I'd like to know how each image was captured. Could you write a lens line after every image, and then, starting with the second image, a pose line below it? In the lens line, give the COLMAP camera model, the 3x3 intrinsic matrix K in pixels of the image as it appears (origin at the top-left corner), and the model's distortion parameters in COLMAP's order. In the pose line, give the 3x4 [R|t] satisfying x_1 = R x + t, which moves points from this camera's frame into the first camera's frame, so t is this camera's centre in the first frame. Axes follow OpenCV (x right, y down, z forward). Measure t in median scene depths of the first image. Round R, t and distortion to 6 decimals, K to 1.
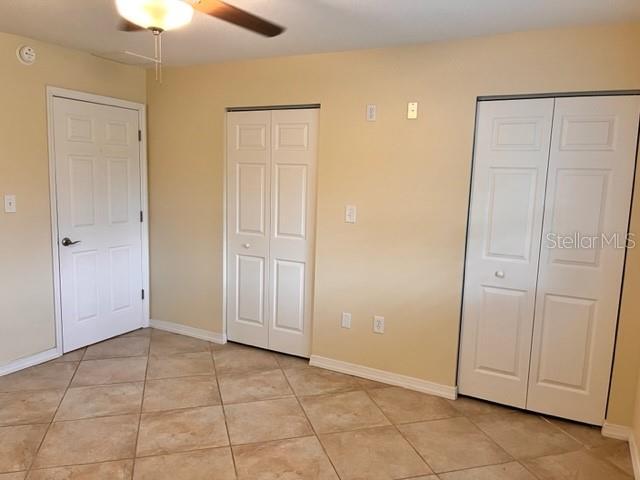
lens RADIAL K [[486.4, 0, 318.2], [0, 486.4, 241.8], [0, 0, 1]] dist [0.067978, -0.096979]
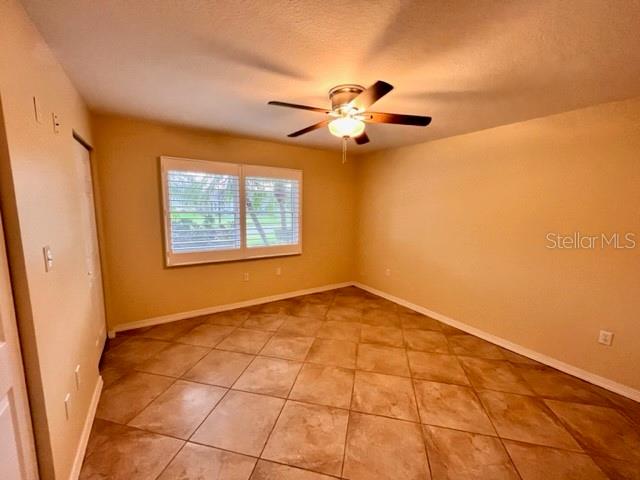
lens RADIAL K [[259.2, 0, 320.5], [0, 259.2, 240.9], [0, 0, 1]] dist [-0.002881, -0.000285]
pose [[-0.877515, -0.111611, 0.466381, -0.557957], [0.022158, 0.962063, 0.271925, -0.223480], [-0.479037, 0.248952, -0.841752, 1.460022]]
